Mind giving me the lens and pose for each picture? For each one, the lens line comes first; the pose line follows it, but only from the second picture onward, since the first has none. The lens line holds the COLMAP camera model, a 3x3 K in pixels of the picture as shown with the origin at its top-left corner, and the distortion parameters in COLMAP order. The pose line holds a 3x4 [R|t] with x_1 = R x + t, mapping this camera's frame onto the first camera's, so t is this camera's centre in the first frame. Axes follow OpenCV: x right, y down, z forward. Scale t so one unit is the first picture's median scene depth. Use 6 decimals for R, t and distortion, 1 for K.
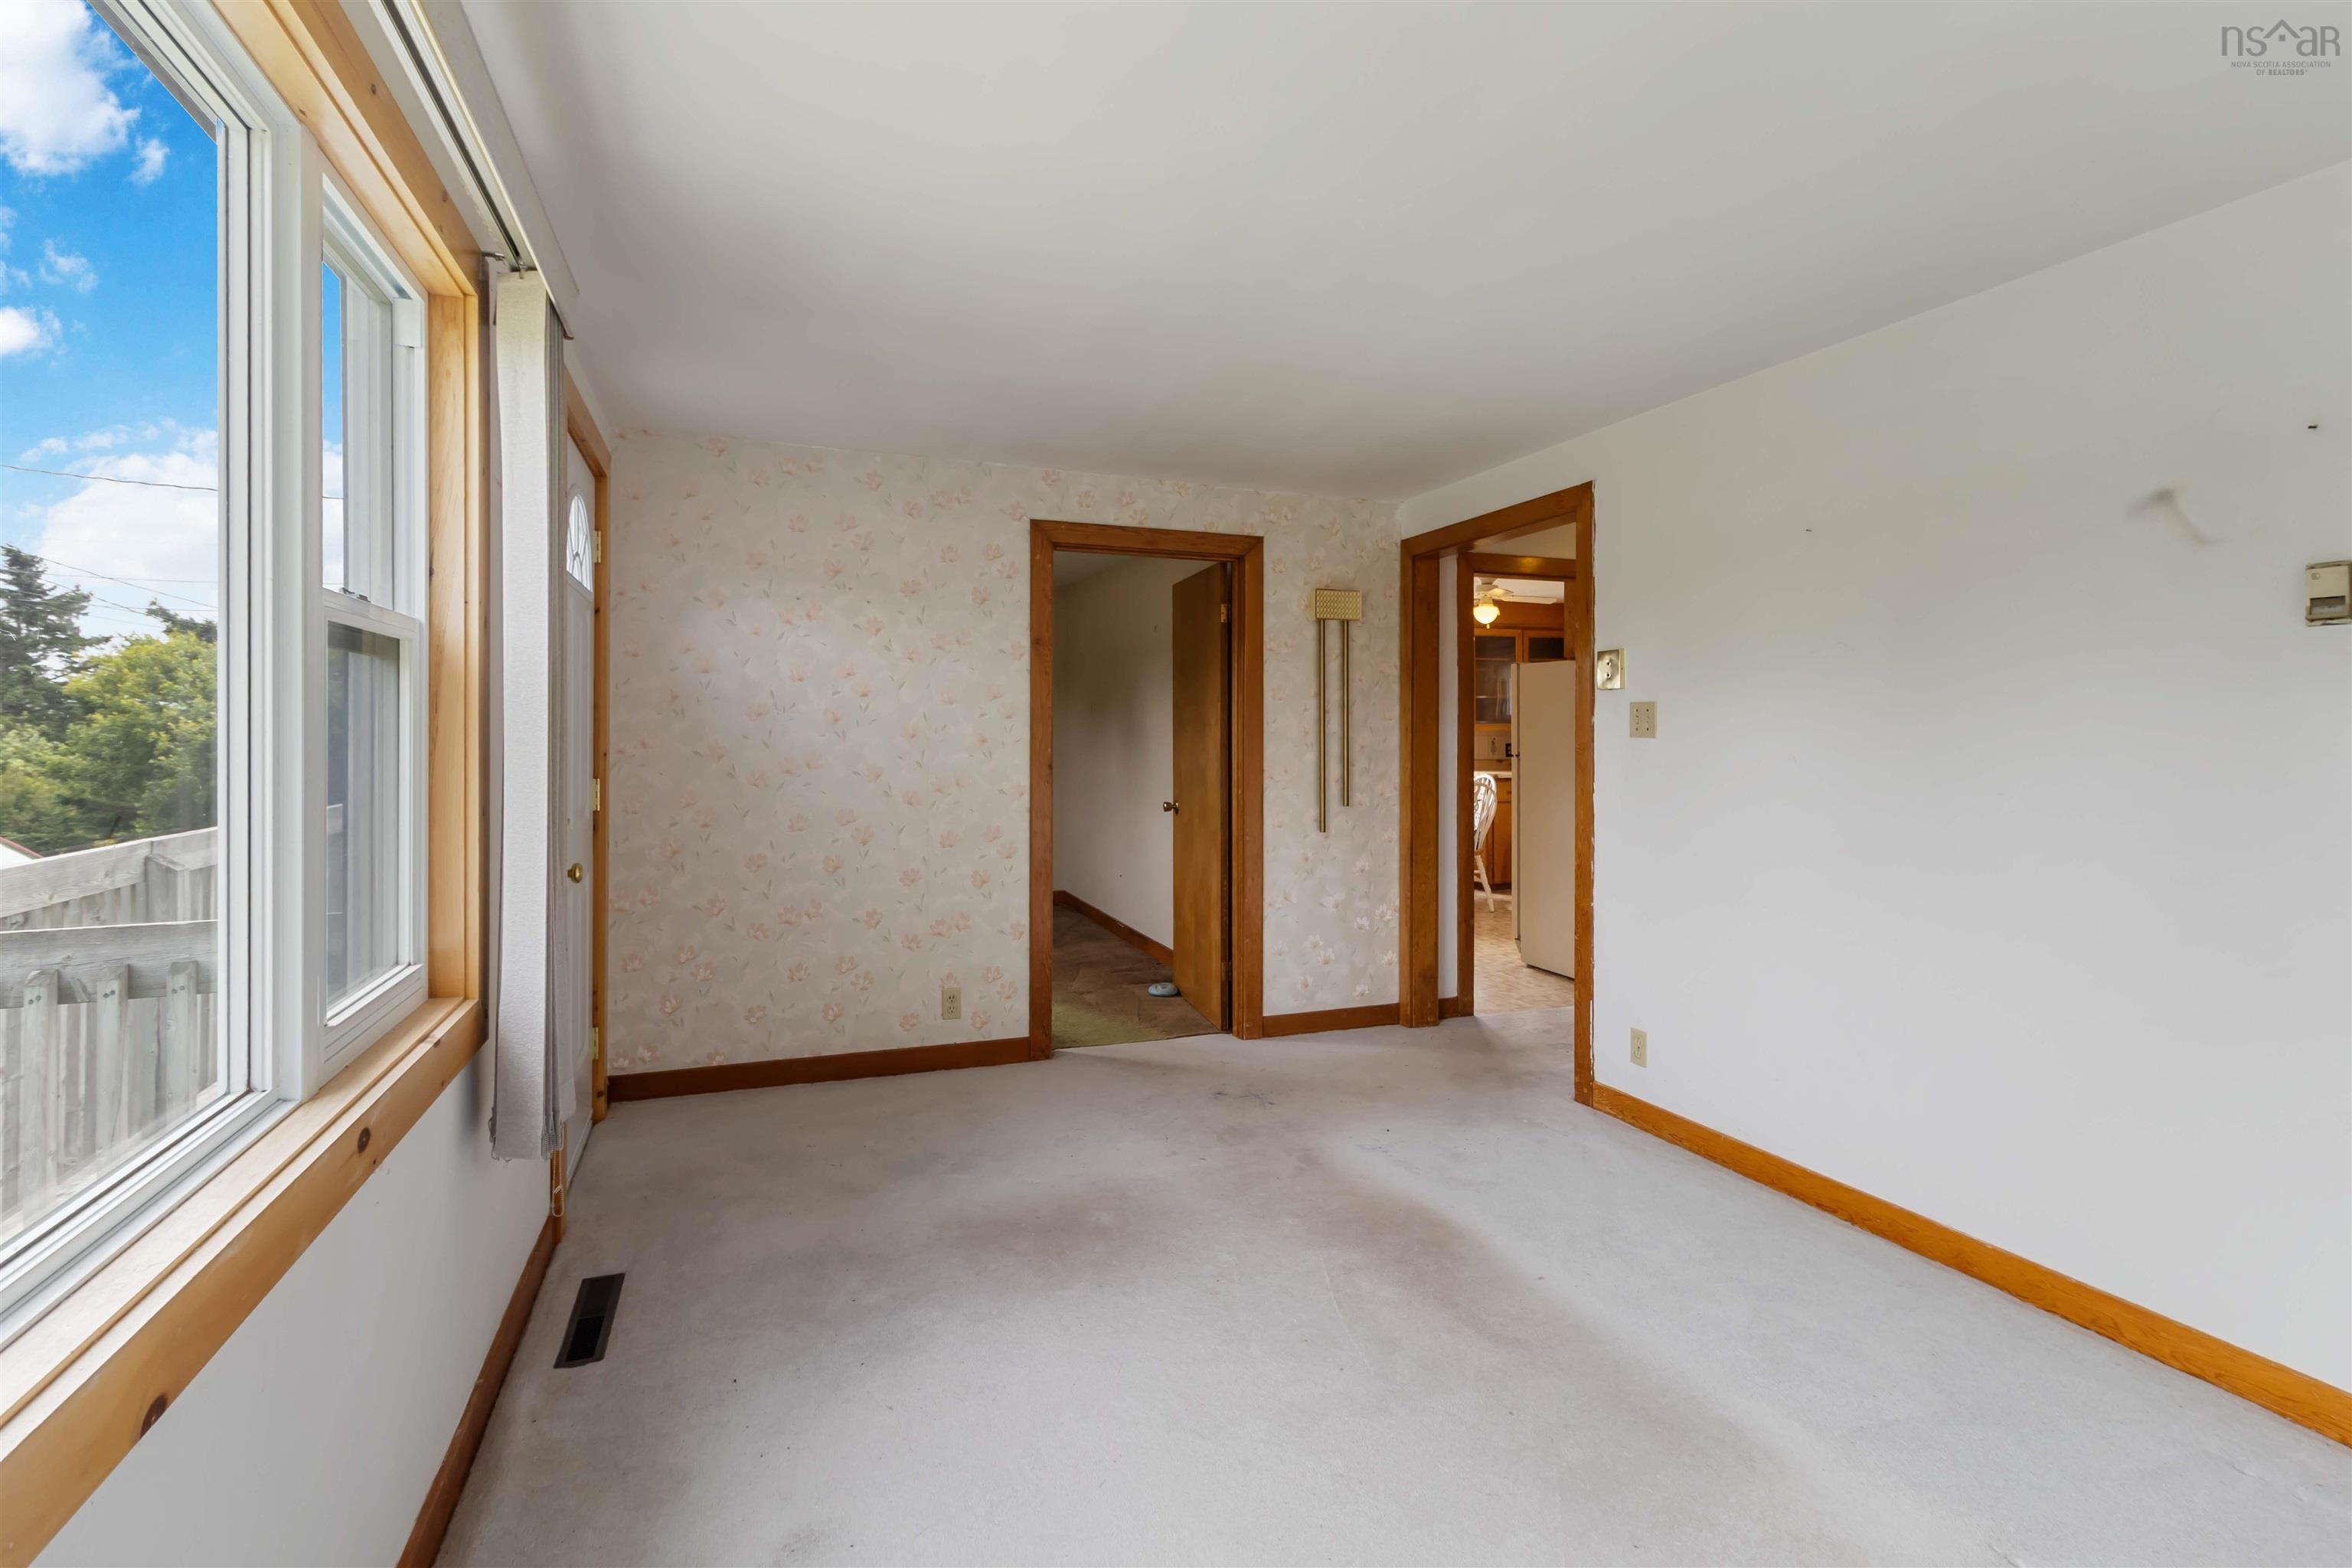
lens RADIAL K [[1107.3, 0, 1185.4], [0, 1107.3, 722.7], [0, 0, 1]] dist [0.002803, 0.000618]
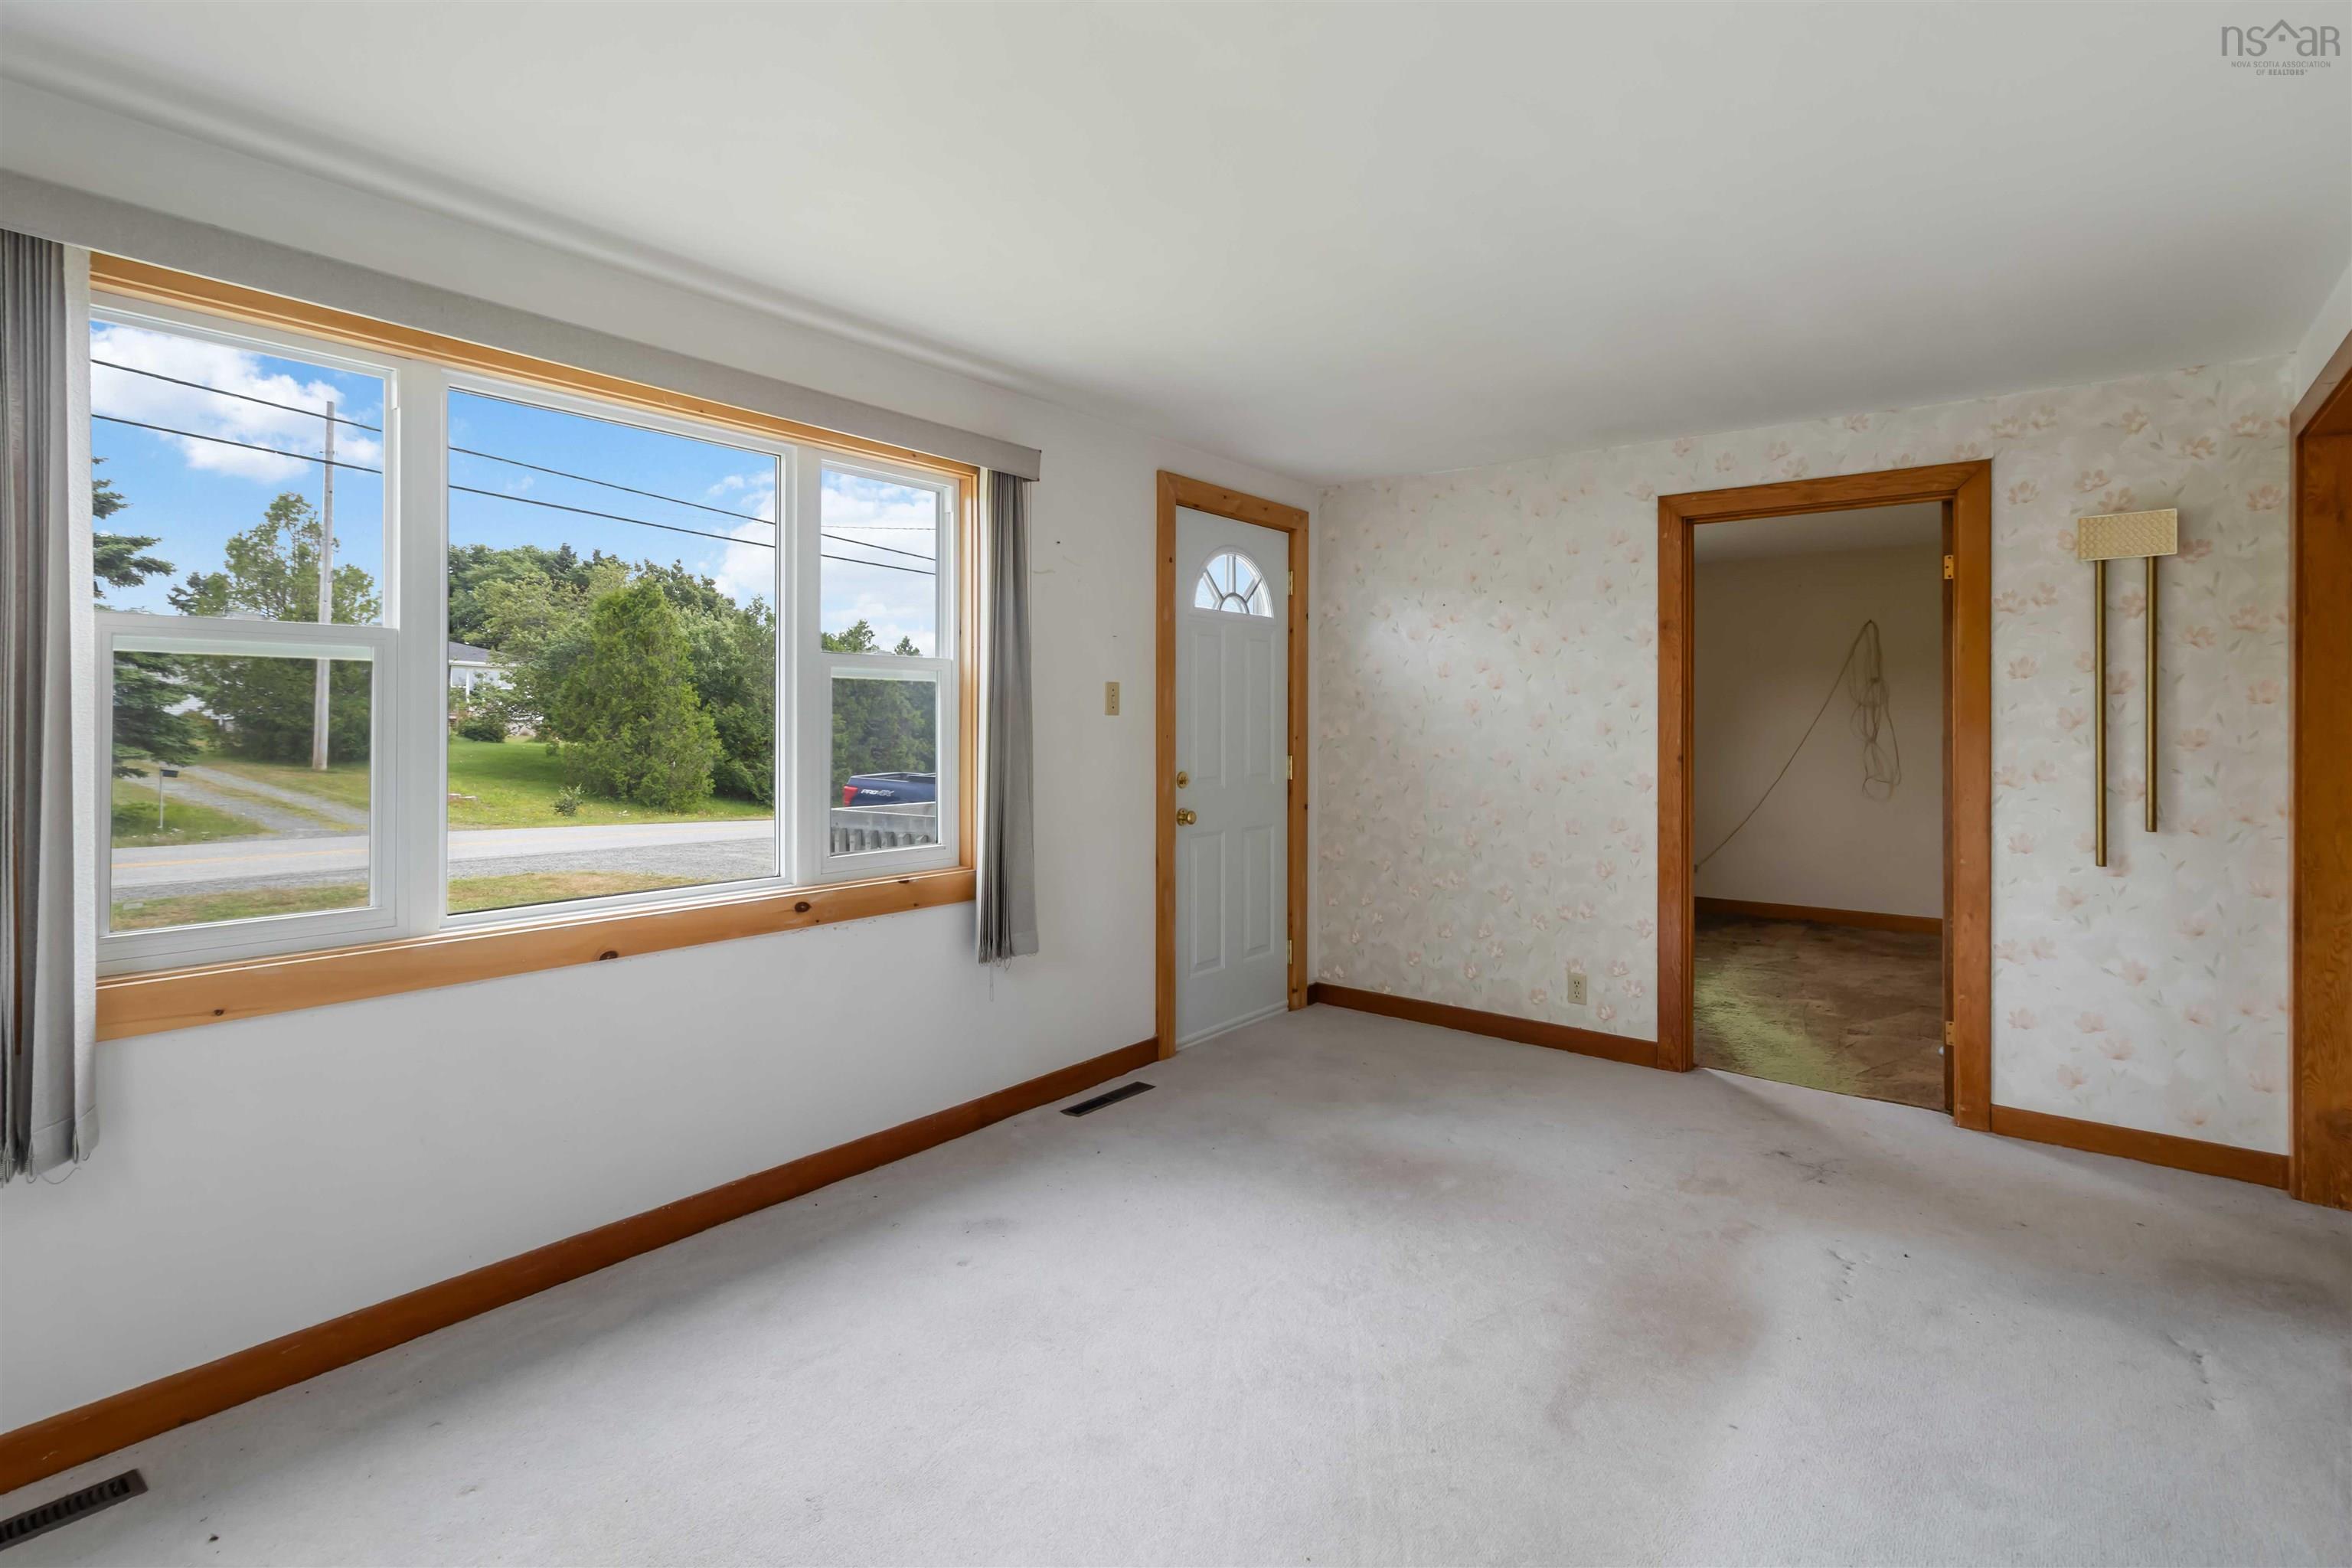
lens RADIAL K [[1107.3, 0, 1185.4], [0, 1107.3, 722.7], [0, 0, 1]] dist [0.002803, 0.000618]
pose [[0.514799, 0.000650, -0.857311, 0.464436], [0.003172, 0.999991, 0.002663, 0.005642], [0.857305, -0.004091, 0.514792, 0.165576]]
